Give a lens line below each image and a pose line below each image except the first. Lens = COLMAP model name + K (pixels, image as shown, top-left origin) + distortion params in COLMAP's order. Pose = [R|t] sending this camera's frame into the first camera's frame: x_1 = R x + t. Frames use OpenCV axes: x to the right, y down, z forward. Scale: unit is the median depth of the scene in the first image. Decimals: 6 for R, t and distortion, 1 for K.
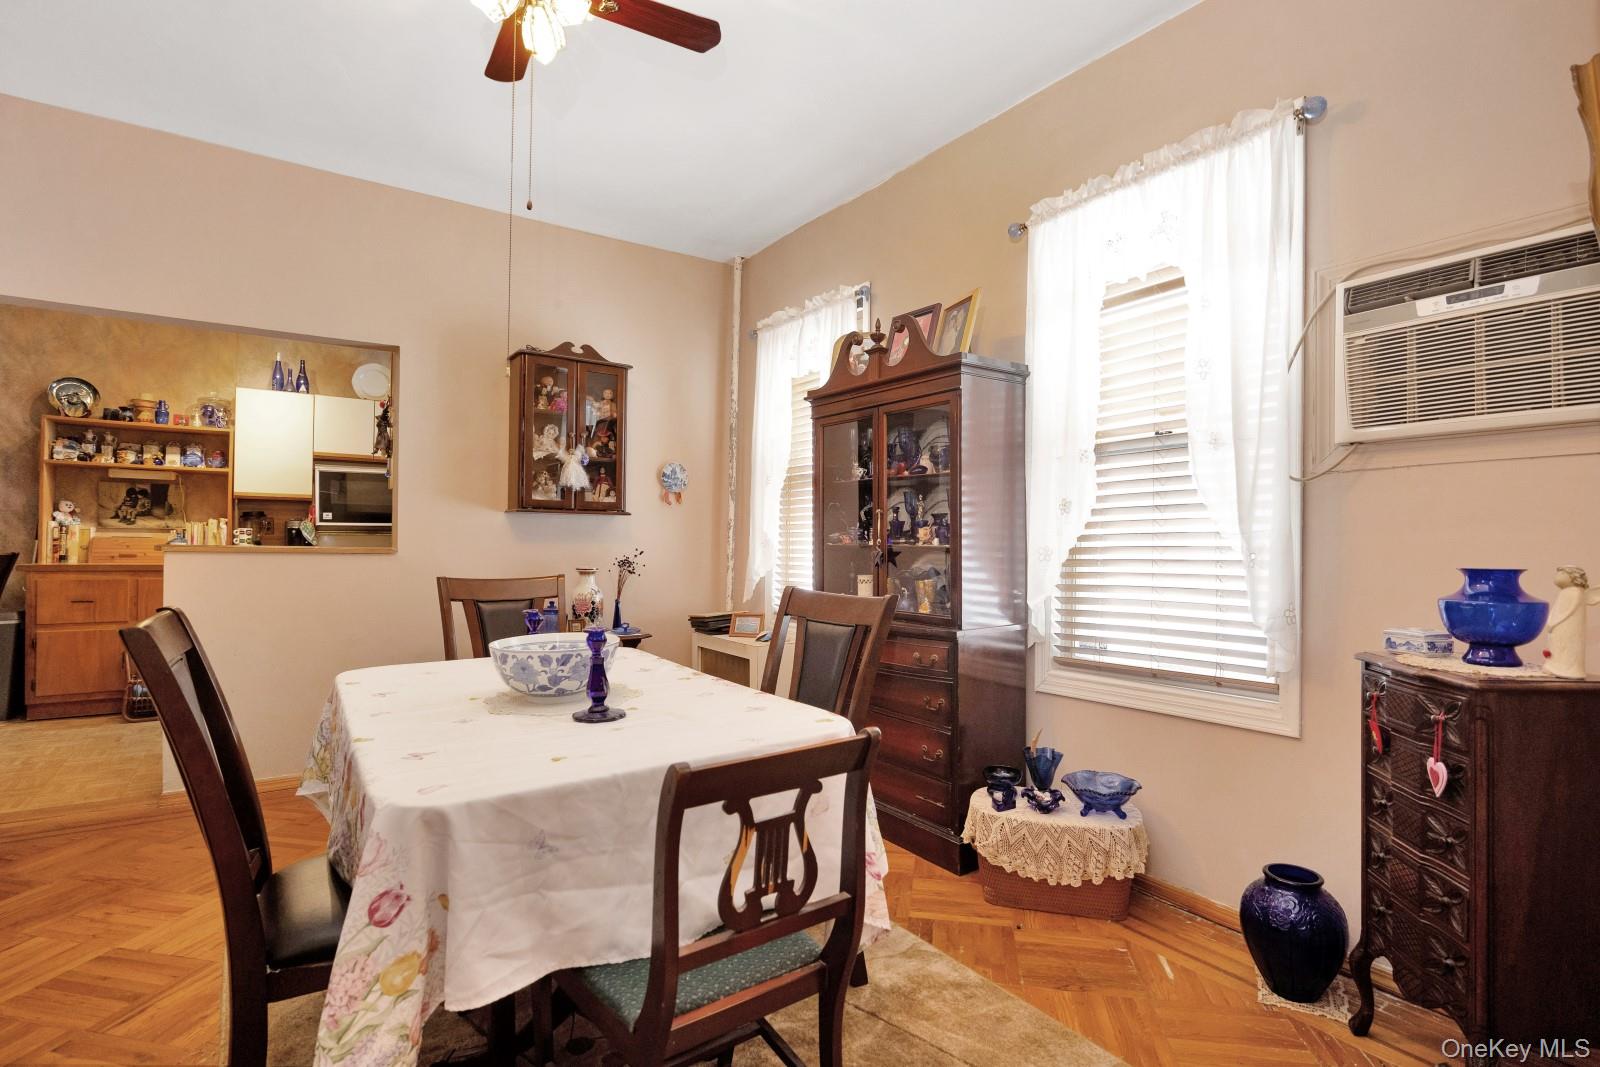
lens RADIAL K [[768.5, 0, 807.6], [0, 768.5, 545.6], [0, 0, 1]] dist [-0.006050, -0.001125]
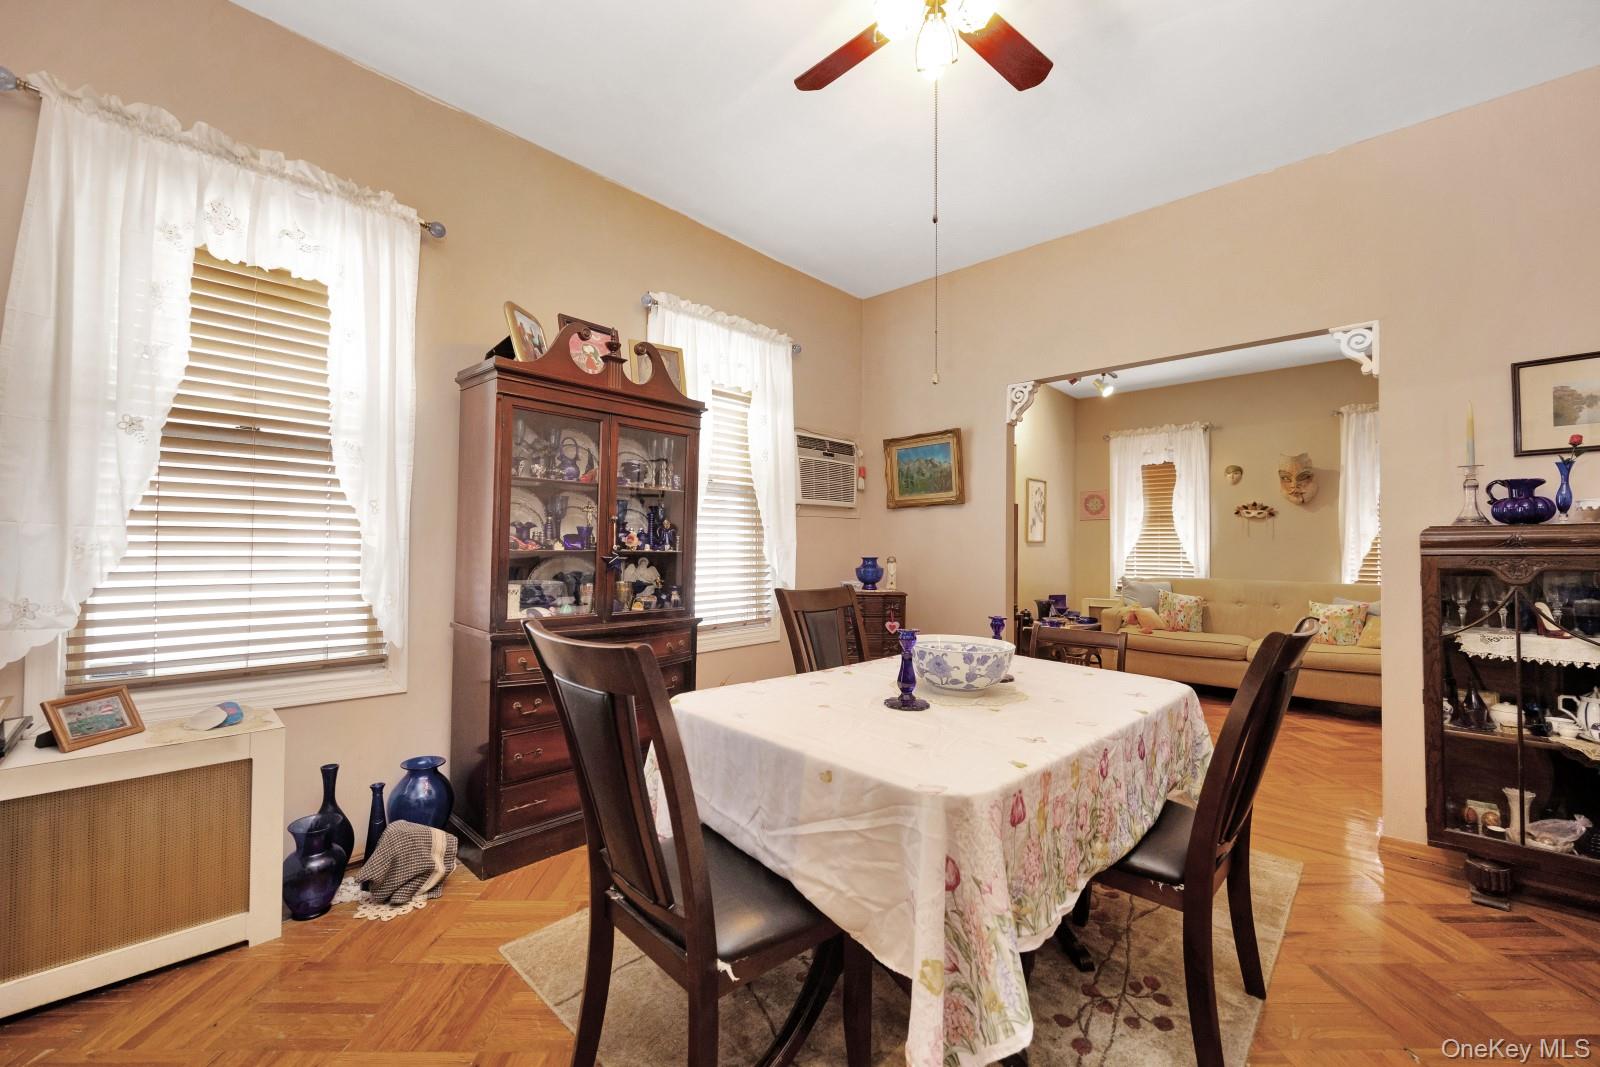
lens RADIAL K [[655.8, 0, 806.7], [0, 655.8, 537.1], [0, 0, 1]] dist [-0.000741, -0.000124]
pose [[-0.150546, 0.009104, 0.988561, -1.236866], [-0.022254, 0.999673, -0.012596, -0.008117], [-0.988353, -0.023895, -0.150294, 1.288808]]
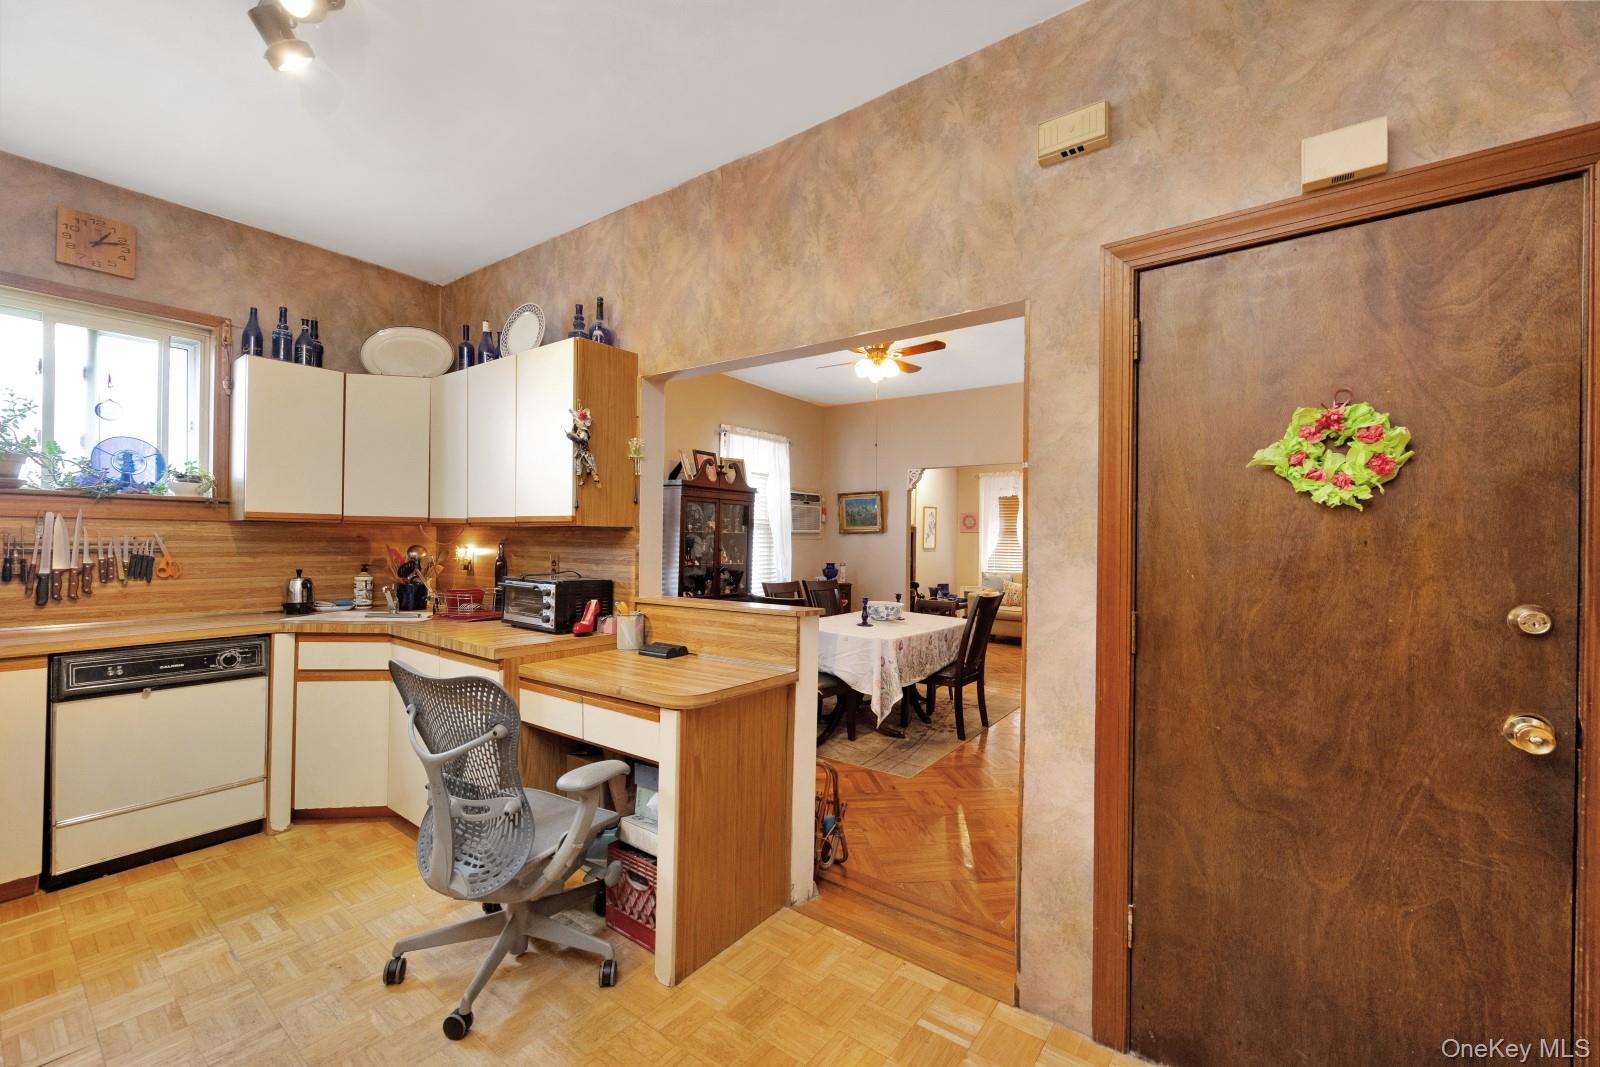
lens RADIAL K [[655.8, 0, 806.7], [0, 655.8, 537.1], [0, 0, 1]] dist [-0.000741, -0.000124]
pose [[-0.273592, -0.009401, 0.961800, -2.613244], [-0.027414, 0.999622, 0.001972, -0.117769], [-0.961455, -0.025828, -0.273747, 1.880119]]
